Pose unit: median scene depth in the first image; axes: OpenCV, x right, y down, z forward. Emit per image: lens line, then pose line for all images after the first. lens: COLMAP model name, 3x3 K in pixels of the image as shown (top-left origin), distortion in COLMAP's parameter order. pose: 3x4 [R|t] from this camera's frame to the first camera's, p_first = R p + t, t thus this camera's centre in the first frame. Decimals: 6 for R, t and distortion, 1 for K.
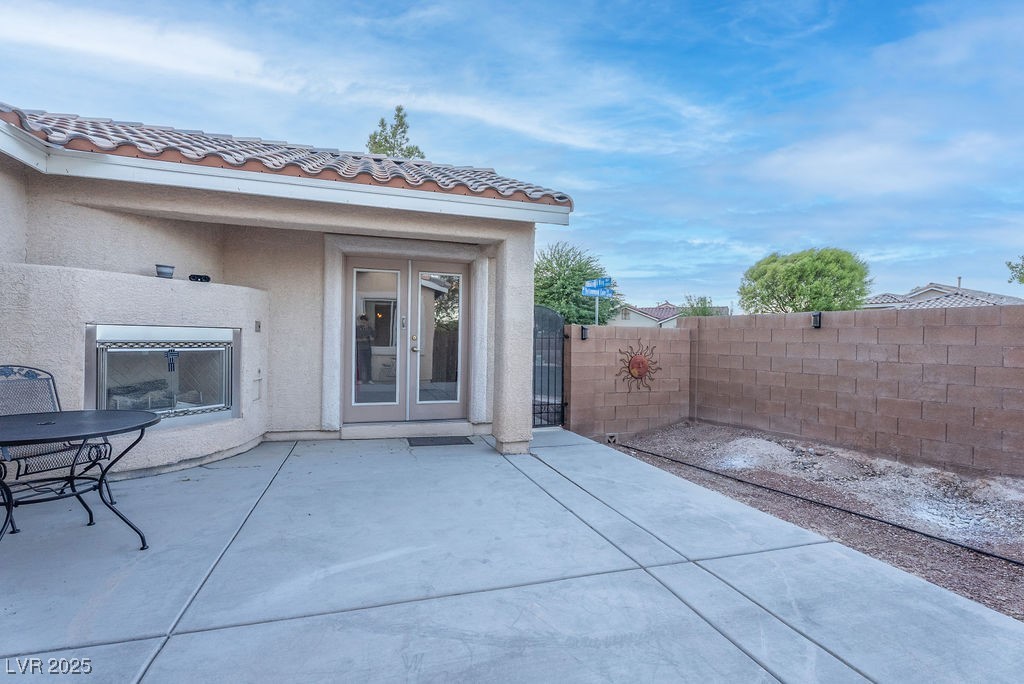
lens RADIAL K [[456.7, 0, 509.1], [0, 456.7, 340.7], [0, 0, 1]] dist [-0.003724, 0.000326]
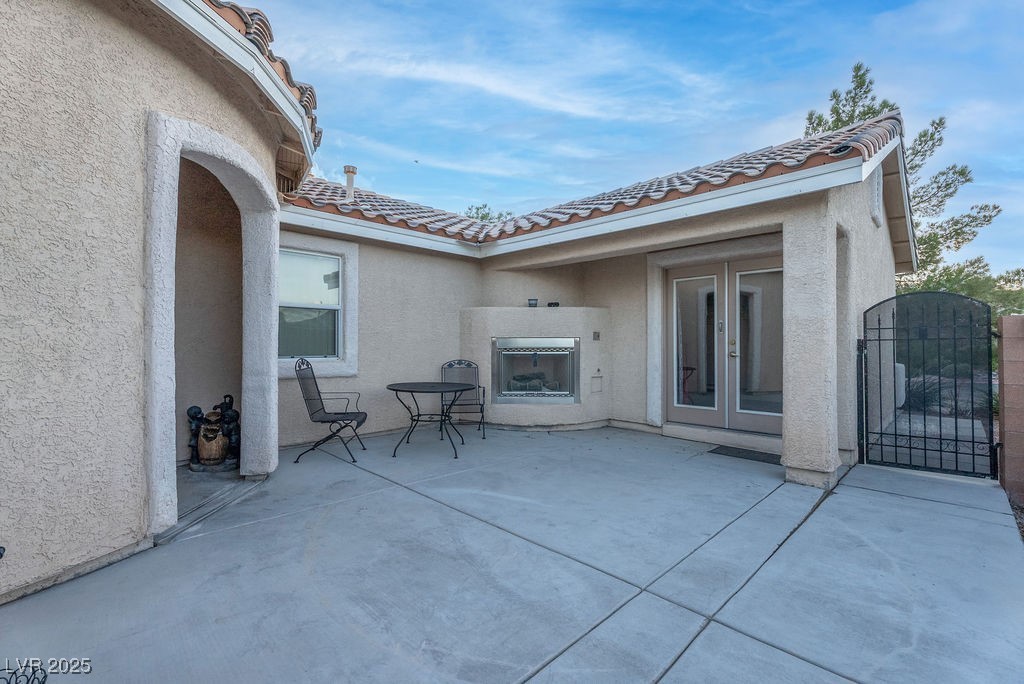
lens RADIAL K [[456.7, 0, 509.1], [0, 456.7, 340.7], [0, 0, 1]] dist [-0.003724, 0.000326]
pose [[0.459824, -0.022507, -0.887725, 0.629851], [0.005868, 0.999734, -0.022308, 0.013050], [0.887990, 0.005049, 0.459834, 0.217501]]
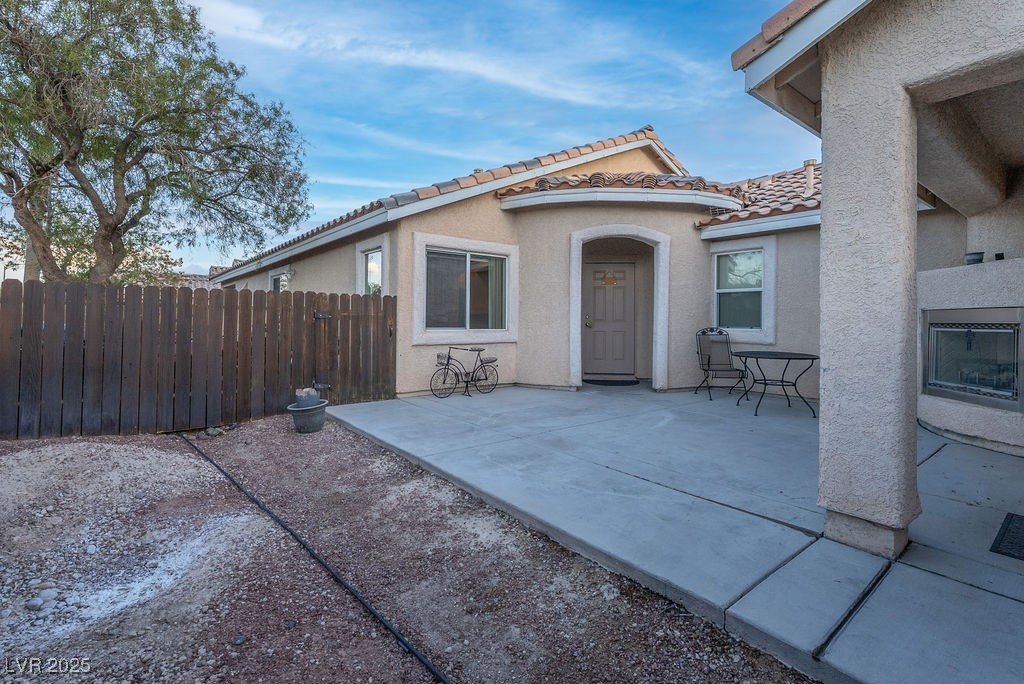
lens RADIAL K [[466.4, 0, 504.4], [0, 466.4, 337.6], [0, 0, 1]] dist [-0.013277, 0.000538]
pose [[-0.936193, -0.013275, -0.351236, 0.715977], [-0.025495, 0.999219, 0.030189, 0.034432], [0.350561, 0.037217, -0.935800, 1.746078]]
